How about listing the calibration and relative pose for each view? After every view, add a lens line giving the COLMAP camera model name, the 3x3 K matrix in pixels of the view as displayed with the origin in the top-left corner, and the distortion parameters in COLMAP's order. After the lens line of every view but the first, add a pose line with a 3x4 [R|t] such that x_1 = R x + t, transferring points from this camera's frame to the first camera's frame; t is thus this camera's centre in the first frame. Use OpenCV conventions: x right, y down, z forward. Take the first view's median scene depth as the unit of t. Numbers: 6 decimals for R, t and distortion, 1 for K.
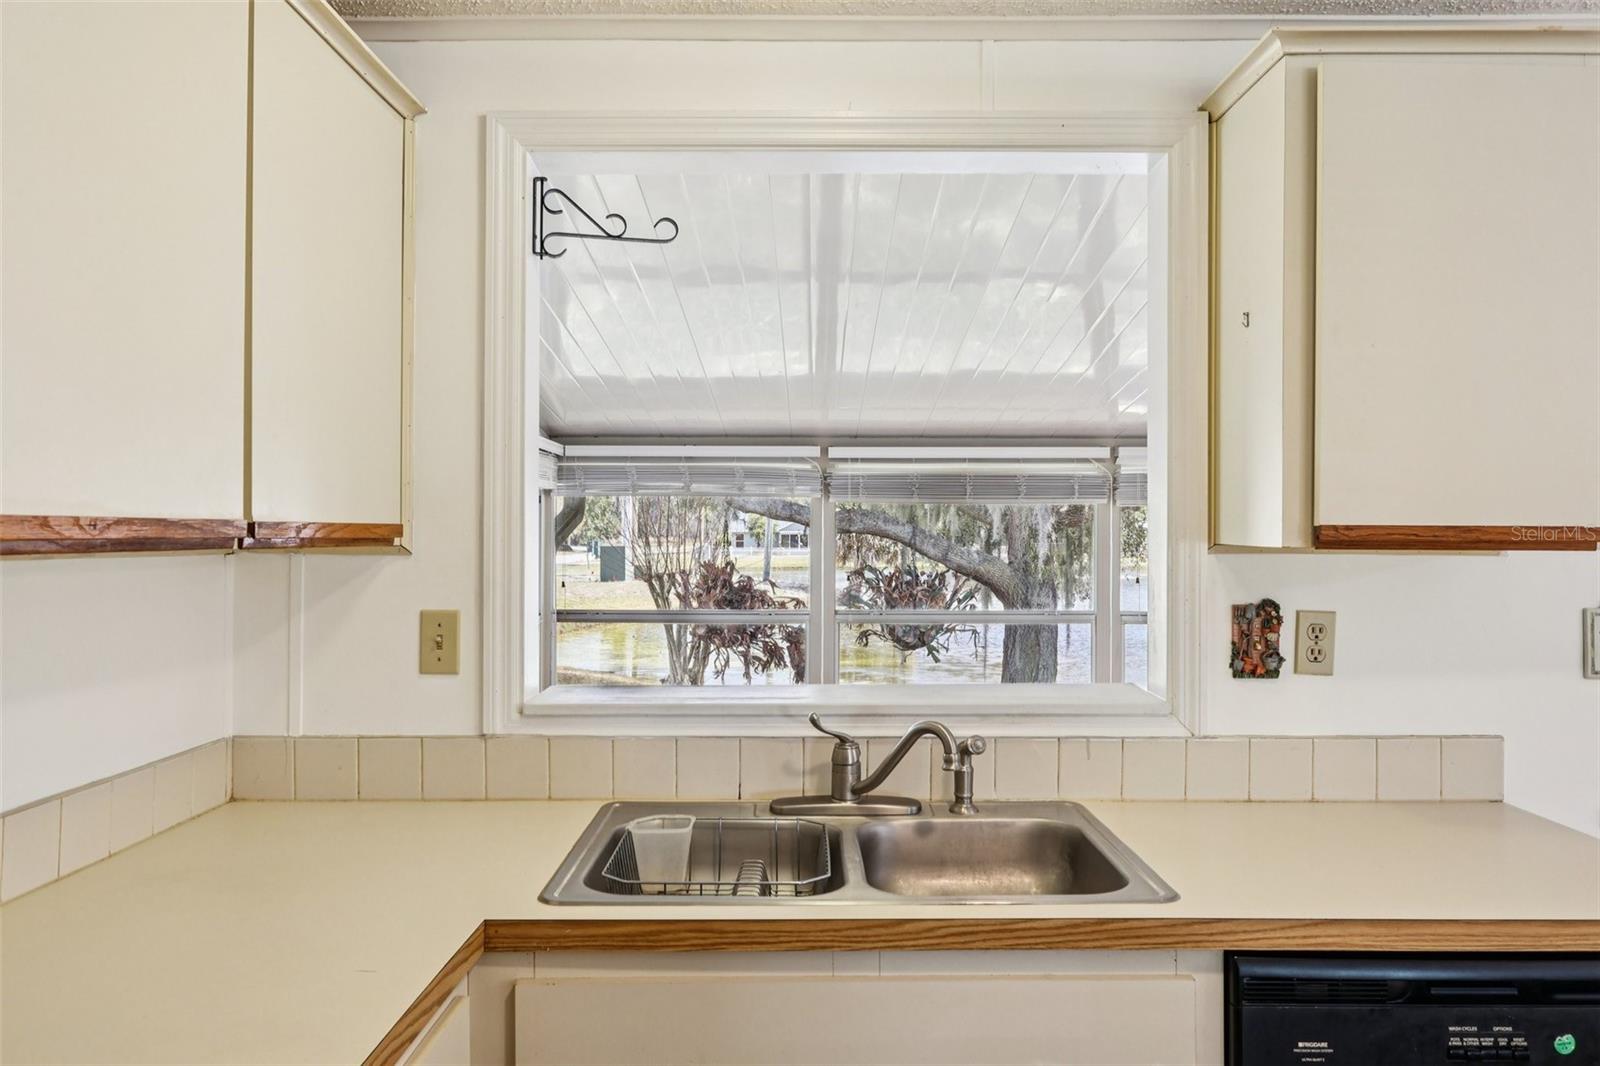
lens RADIAL K [[1152.9, 0, 804.2], [0, 1152.9, 535.2], [0, 0, 1]] dist [-0.002533, -0.000940]
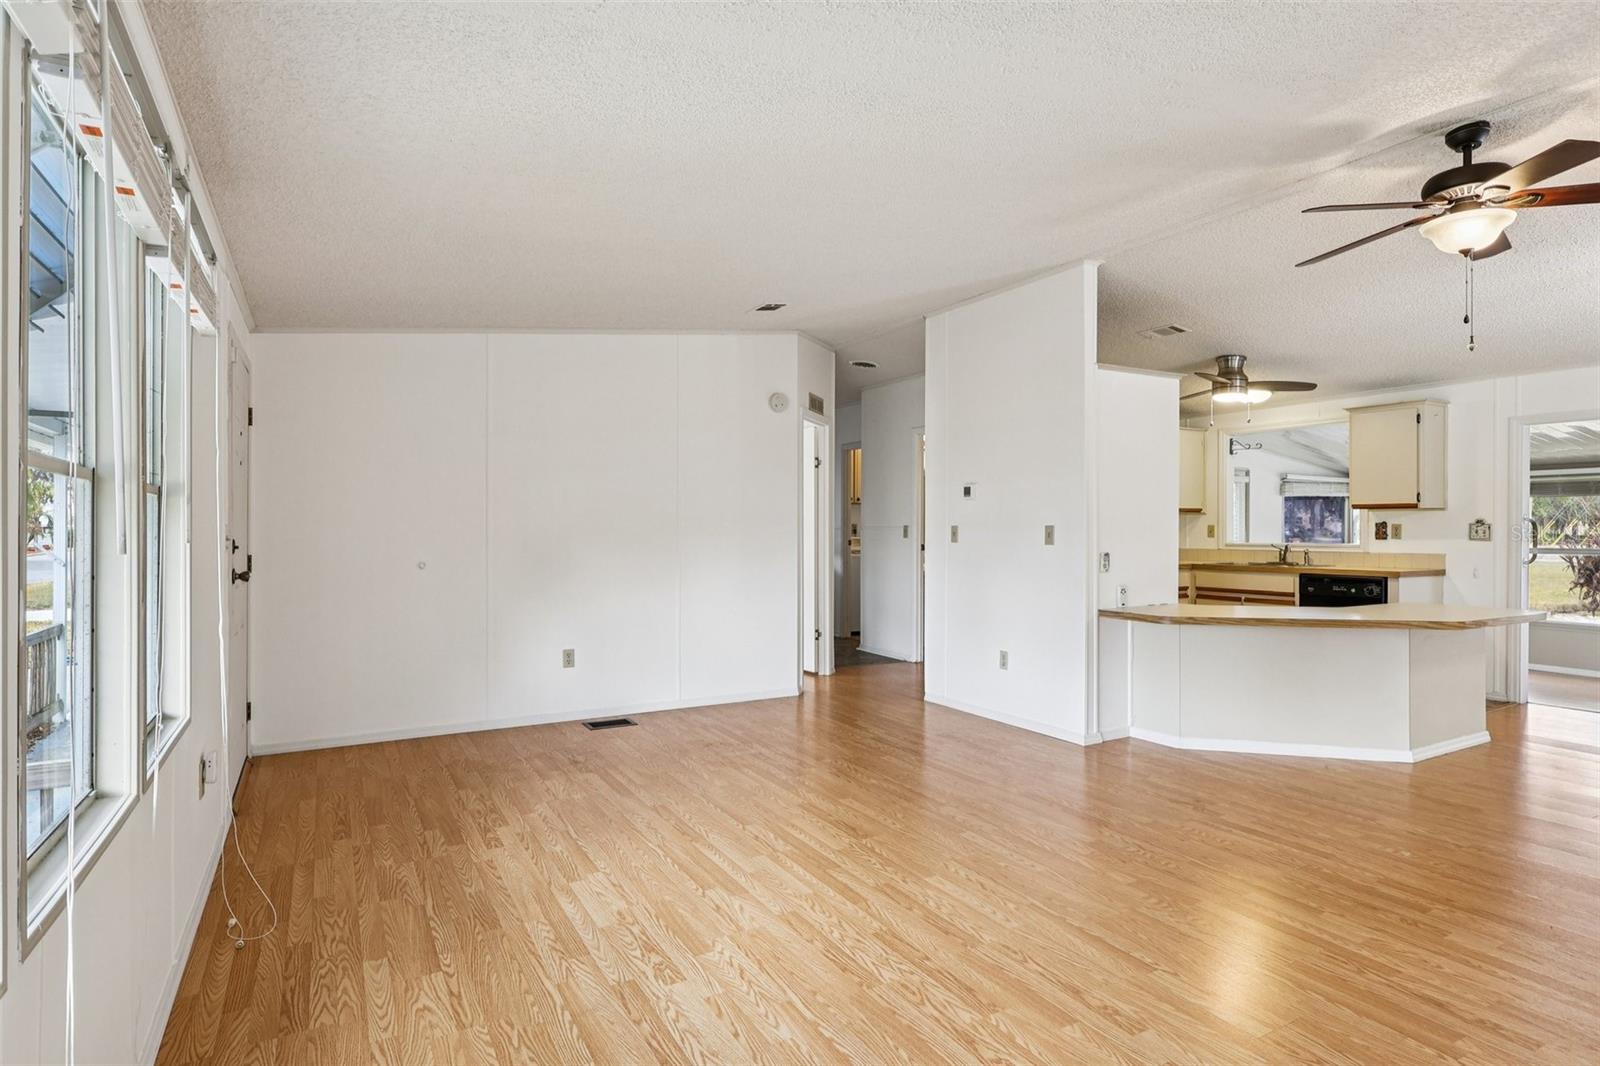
lens RADIAL K [[845.7, 0, 797.2], [0, 845.7, 528.3], [0, 0, 1]] dist [-0.001750, -0.001218]
pose [[0.488791, -0.003007, -0.872396, 2.104438], [0.001481, 0.999995, -0.002617, 0.086498], [0.872400, -0.000013, 0.488793, -2.500963]]
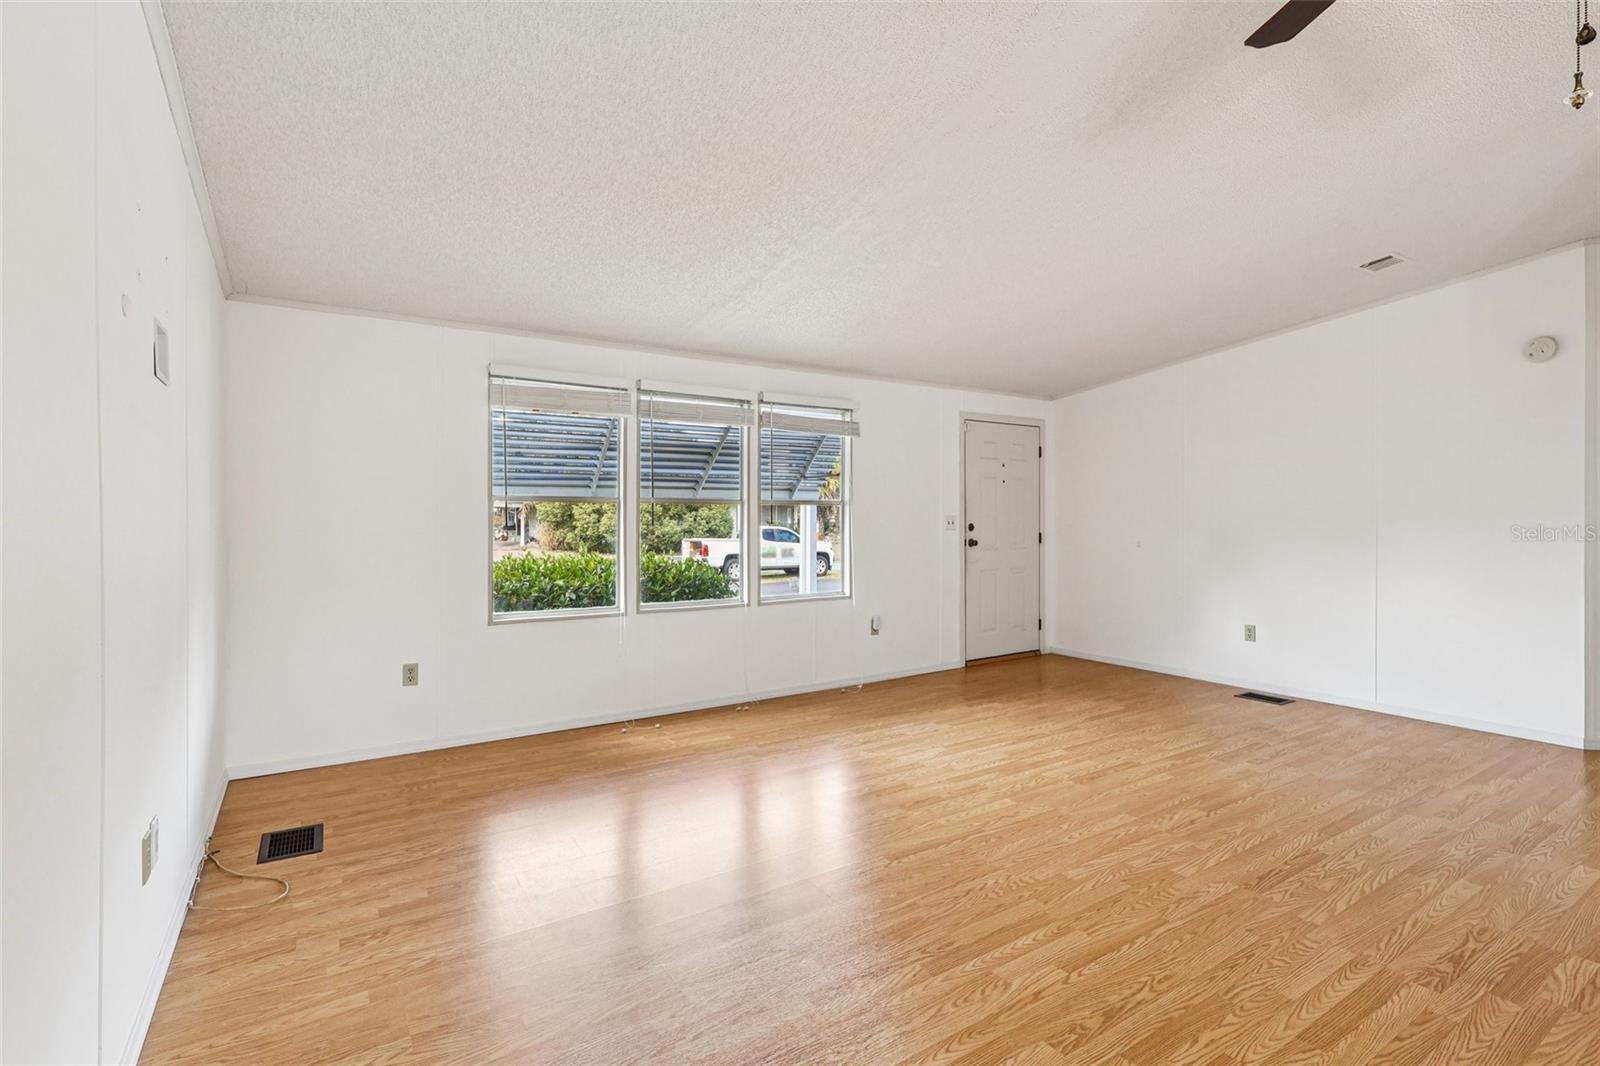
lens RADIAL K [[744.3, 0, 797.3], [0, 744.3, 520.9], [0, 0, 1]] dist [-0.004893, 0.000721]
pose [[-0.838844, 0.003060, -0.544363, 2.187449], [0.001014, 0.999991, 0.004058, 0.080062], [0.544371, 0.002852, -0.838840, -0.543928]]
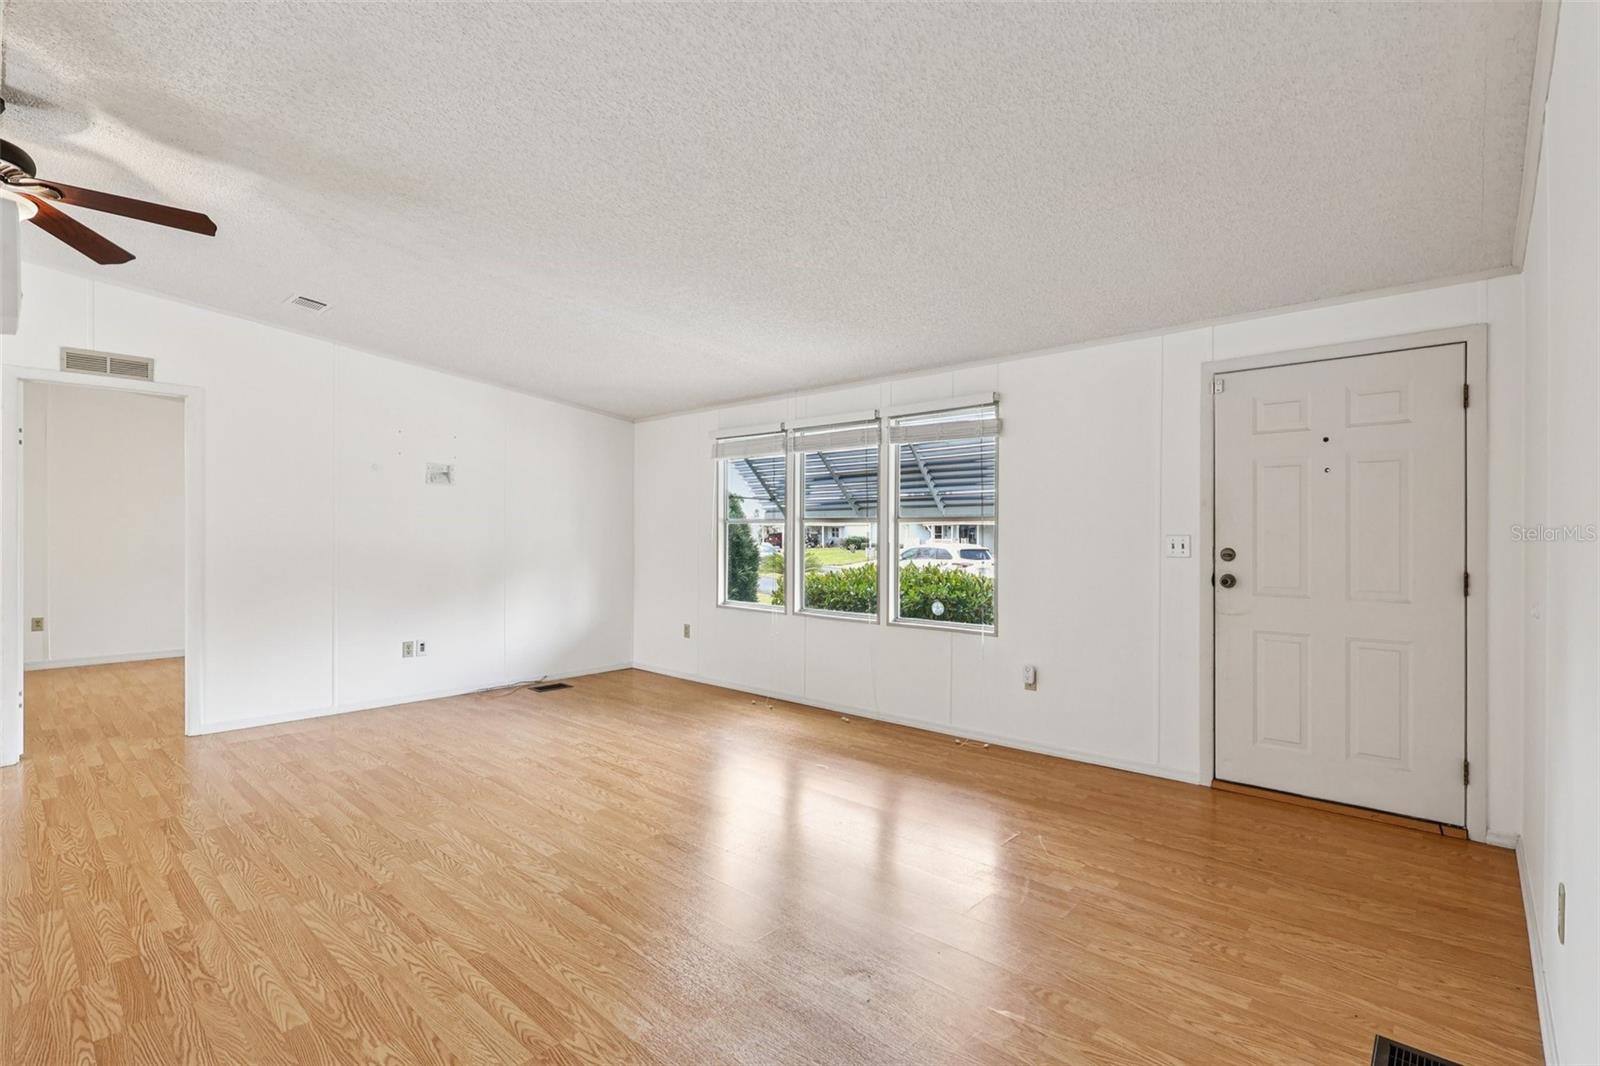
lens RADIAL K [[743.8, 0, 800.0], [0, 743.8, 533.0], [0, 0, 1]] dist [-0.003860, 0.000385]
pose [[-0.742910, -0.002637, 0.669386, -0.436931], [-0.003627, 0.999993, -0.000086, 0.071352], [-0.669381, -0.002492, -0.742915, -0.693226]]
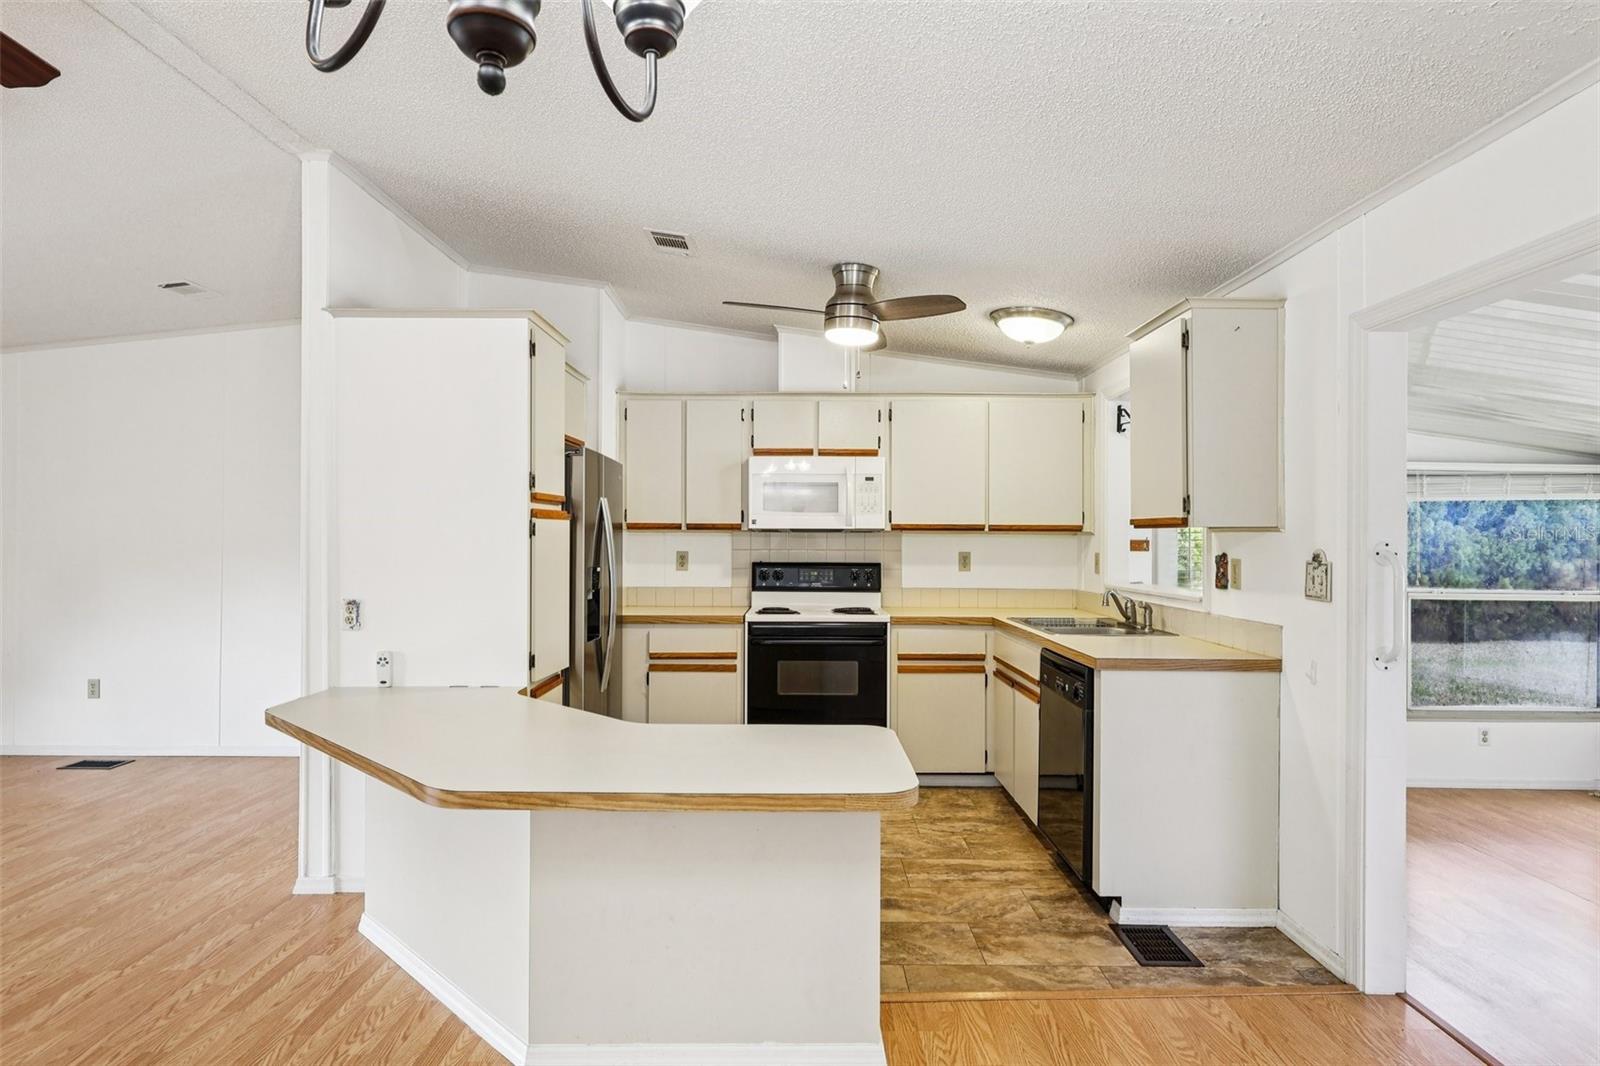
lens RADIAL K [[889.9, 0, 801.3], [0, 889.9, 531.7], [0, 0, 1]] dist [0.000388, -0.001462]
pose [[0.004083, -0.010665, -0.999935, 2.074225], [-0.006521, 0.999922, -0.010692, 0.038686], [0.999970, 0.006564, 0.004013, 0.194277]]
